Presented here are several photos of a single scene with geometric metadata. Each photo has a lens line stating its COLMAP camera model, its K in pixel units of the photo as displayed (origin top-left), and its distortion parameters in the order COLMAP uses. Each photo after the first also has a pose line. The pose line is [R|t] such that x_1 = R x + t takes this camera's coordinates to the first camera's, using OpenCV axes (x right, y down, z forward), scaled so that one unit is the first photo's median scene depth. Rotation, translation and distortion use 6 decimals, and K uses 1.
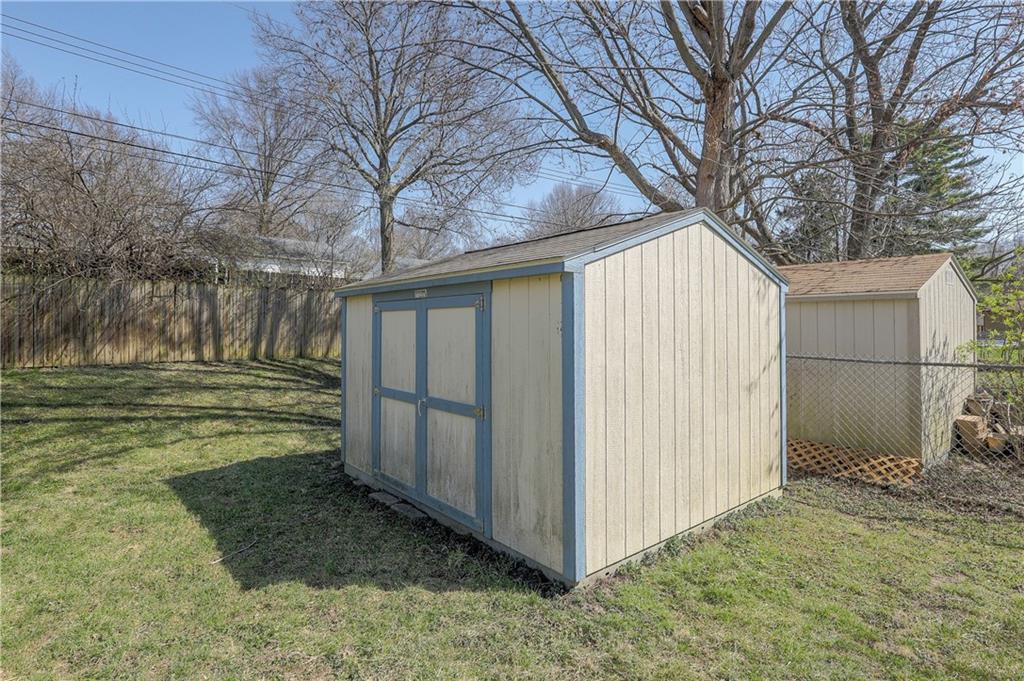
lens RADIAL K [[467.5, 0, 527.7], [0, 467.5, 319.1], [0, 0, 1]] dist [-0.028695, 0.007852]
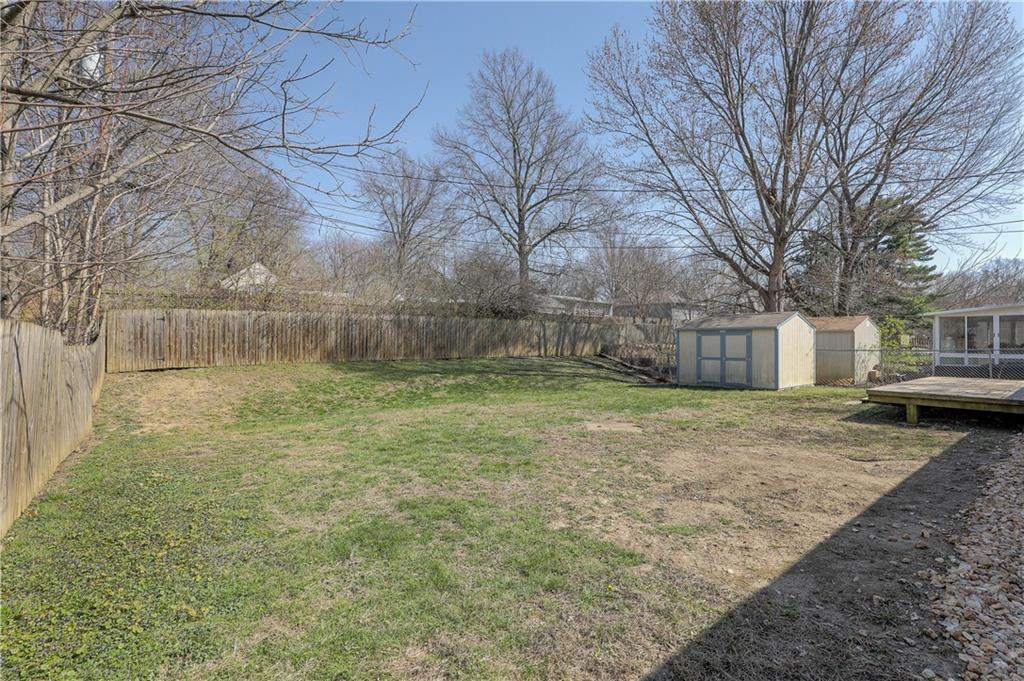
lens RADIAL K [[467.5, 0, 520.9], [0, 467.5, 333.6], [0, 0, 1]] dist [-0.028695, 0.007852]
pose [[0.999932, 0.002978, -0.011254, -0.890046], [-0.002975, 0.999996, 0.000265, -0.014256], [0.011255, -0.000232, 0.999937, -1.379844]]
